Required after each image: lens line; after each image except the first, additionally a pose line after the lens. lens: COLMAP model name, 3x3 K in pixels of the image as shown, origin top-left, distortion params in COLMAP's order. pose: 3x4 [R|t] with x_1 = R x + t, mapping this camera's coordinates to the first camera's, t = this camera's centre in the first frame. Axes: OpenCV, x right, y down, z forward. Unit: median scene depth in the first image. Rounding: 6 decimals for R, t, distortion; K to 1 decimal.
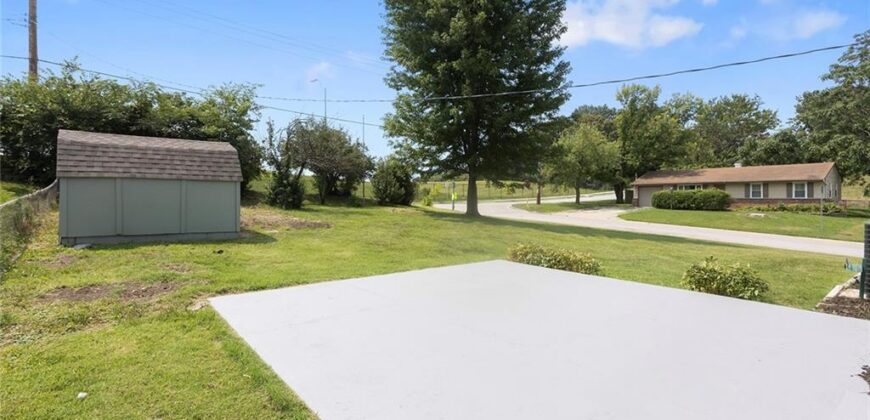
lens RADIAL K [[423.2, 0, 435.9], [0, 423.2, 209.4], [0, 0, 1]] dist [0.008678, 0.001127]
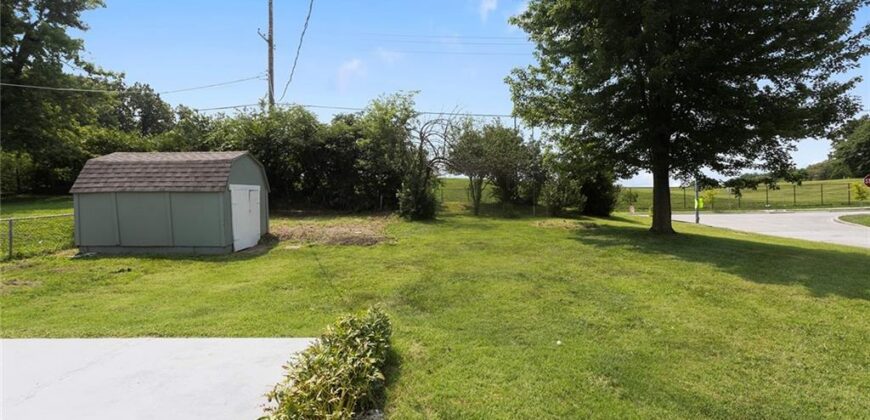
lens RADIAL K [[423.2, 0, 433.3], [0, 423.2, 205.9], [0, 0, 1]] dist [0.008678, 0.001127]
pose [[0.772090, -0.007695, -0.635466, 0.245541], [-0.009543, 0.999674, -0.023700, -0.009602], [0.635441, 0.024363, 0.771765, 0.306614]]
